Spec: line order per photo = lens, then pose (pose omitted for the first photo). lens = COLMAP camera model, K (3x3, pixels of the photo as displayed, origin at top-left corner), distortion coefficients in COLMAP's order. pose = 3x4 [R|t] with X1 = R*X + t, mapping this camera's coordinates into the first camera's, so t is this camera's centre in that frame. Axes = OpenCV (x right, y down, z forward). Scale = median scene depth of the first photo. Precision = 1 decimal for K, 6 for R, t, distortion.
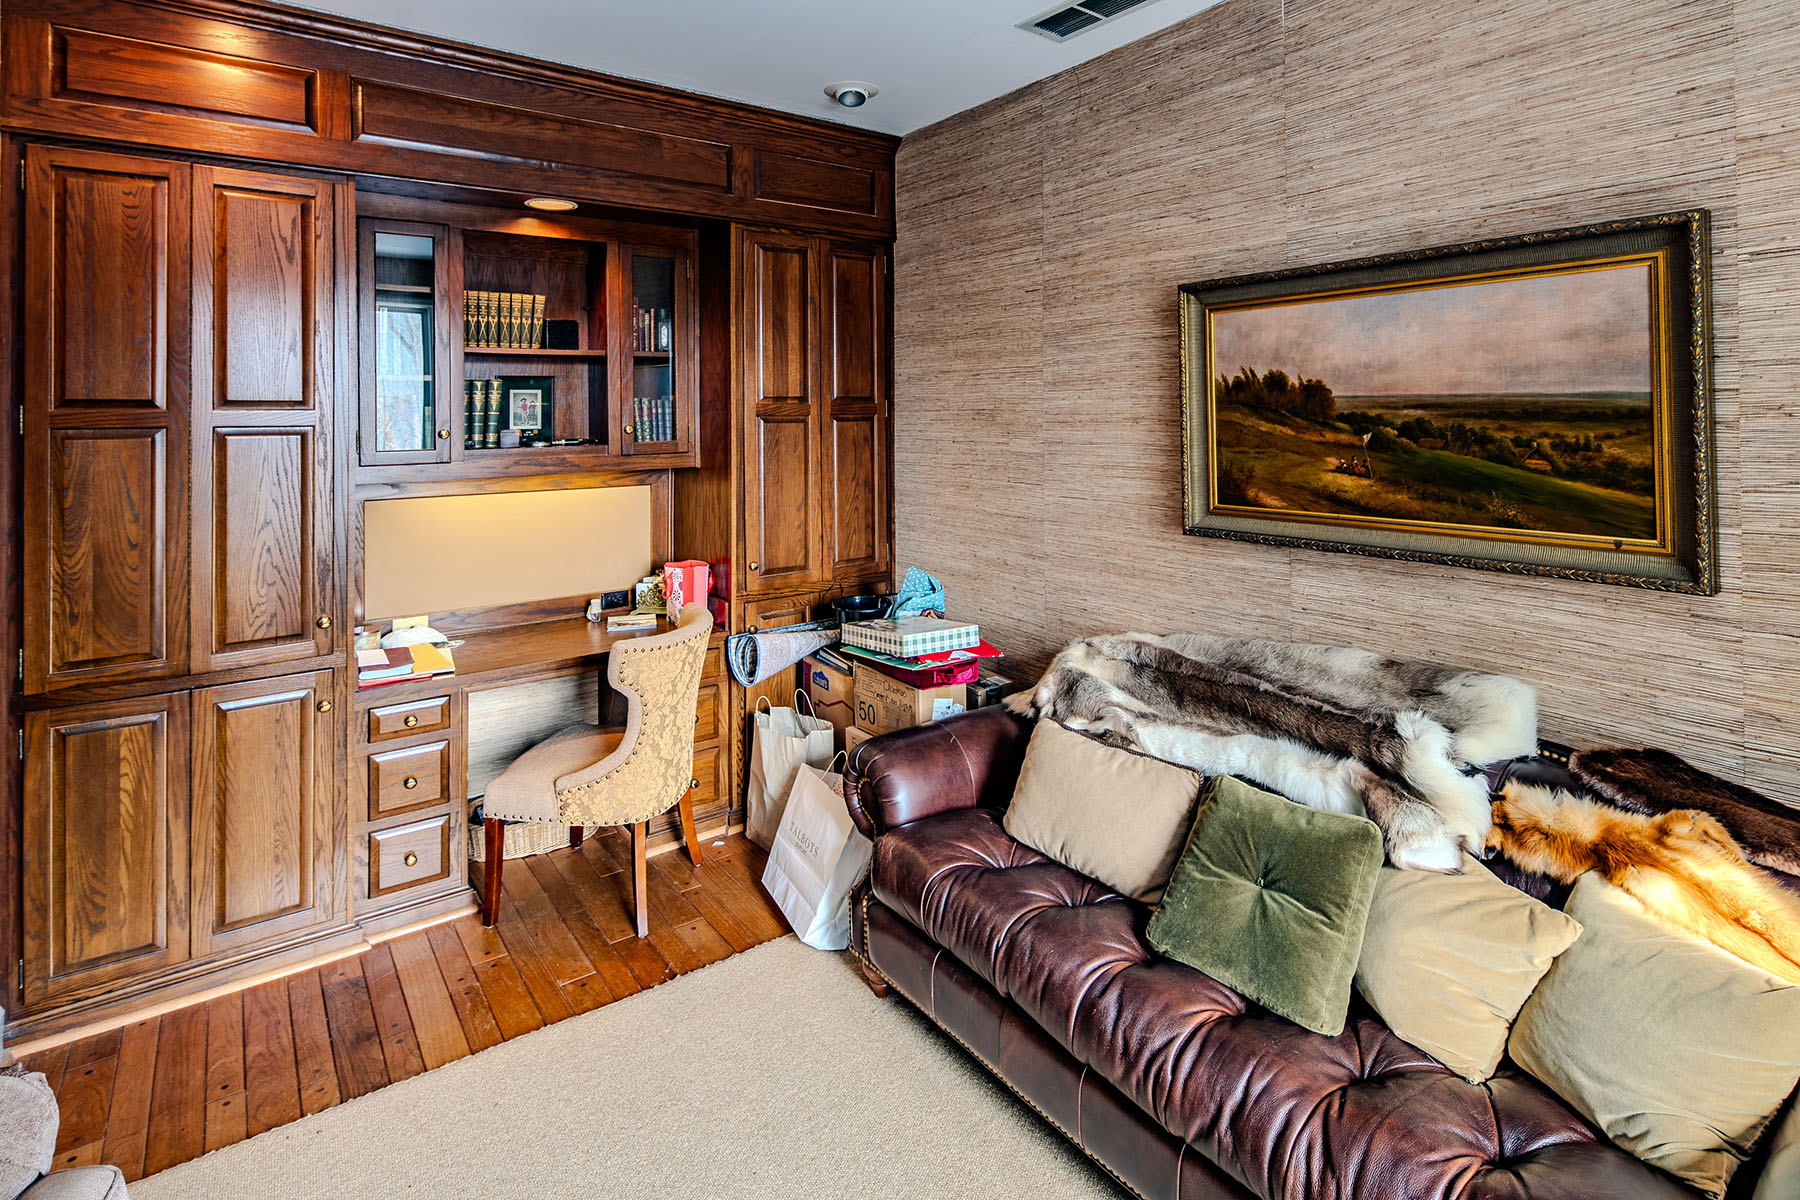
lens RADIAL K [[911.7, 0, 923.4], [0, 911.7, 413.5], [0, 0, 1]] dist [0.004238, -0.005551]
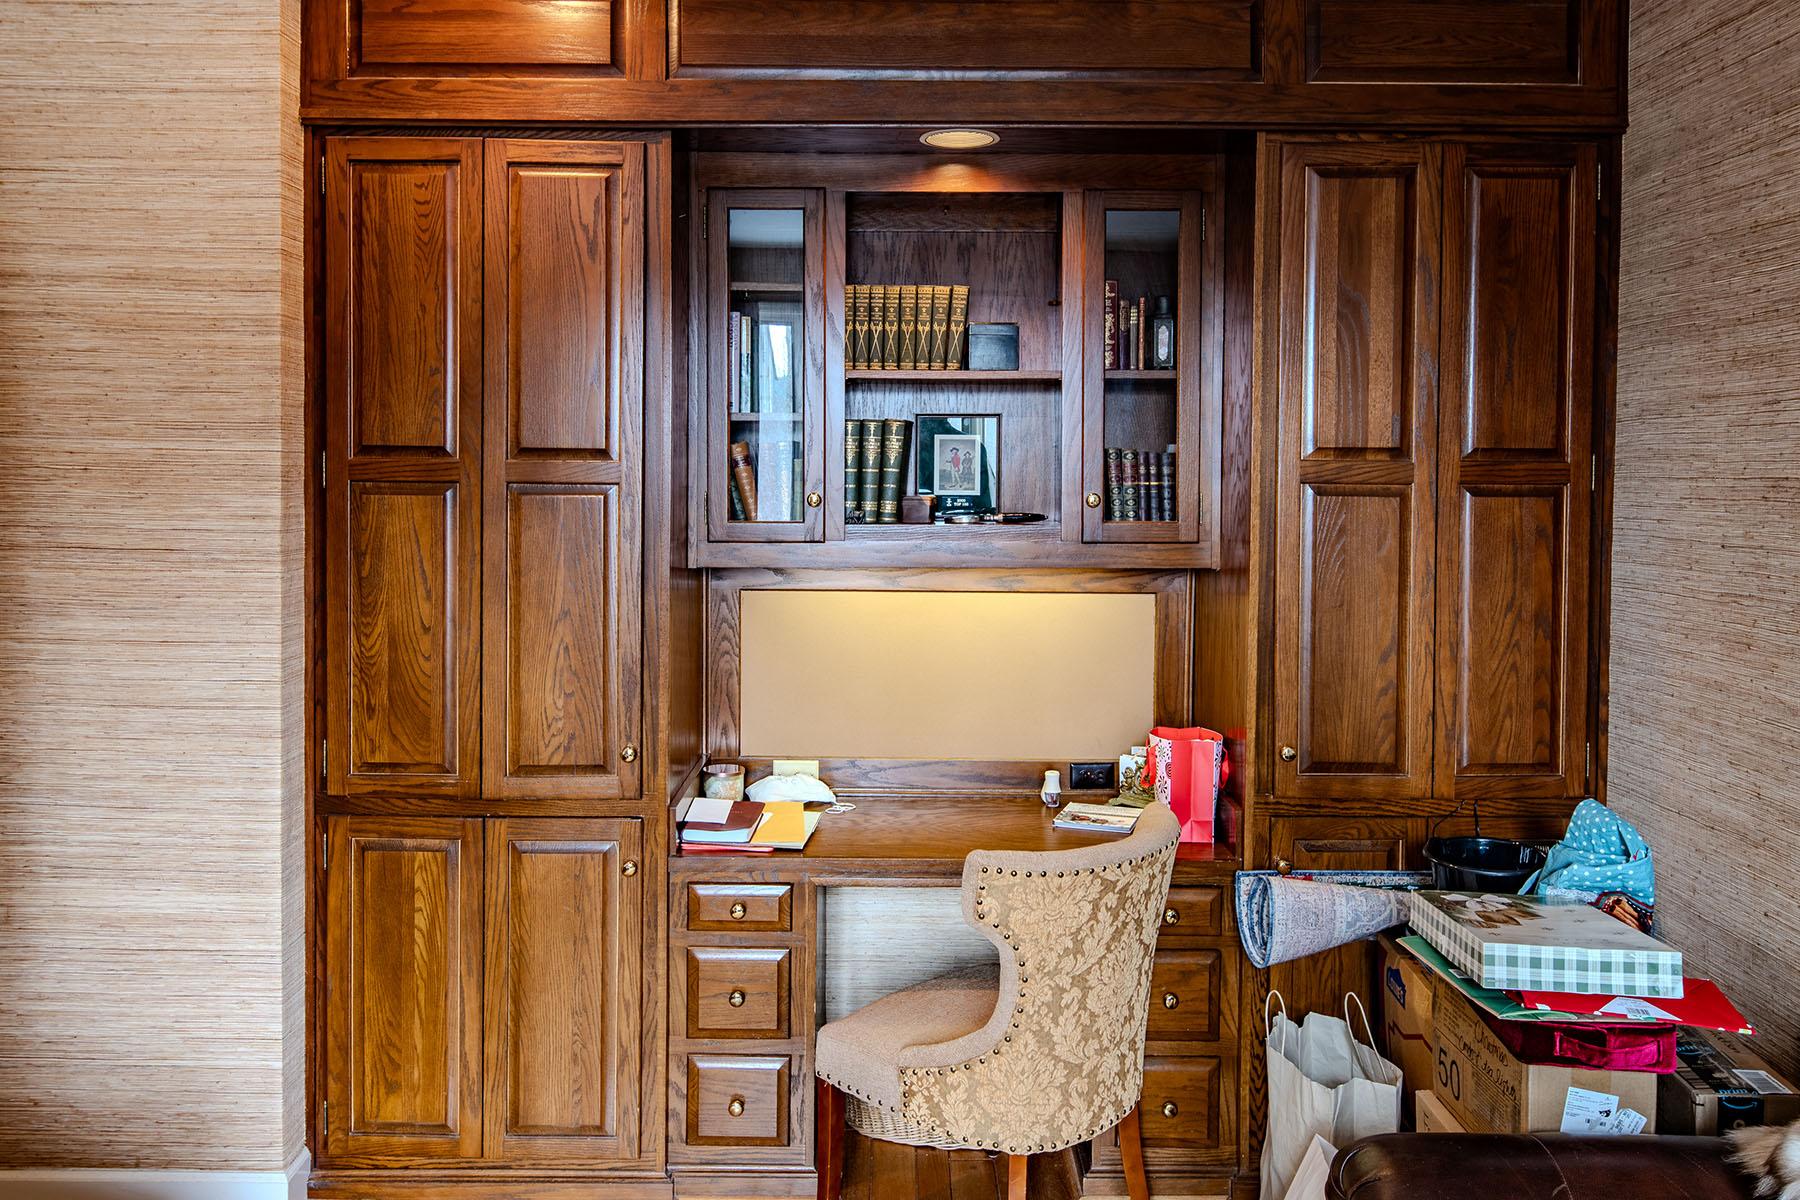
lens RADIAL K [[1419.4, 0, 900.4], [0, 1419.4, 517.6], [0, 0, 1]] dist [0.000990, 0.001797]
pose [[0.797035, 0.035719, -0.602876, 0.187948], [-0.016726, 0.999172, 0.037086, -0.005034], [0.603701, -0.019475, 0.796973, 0.229208]]
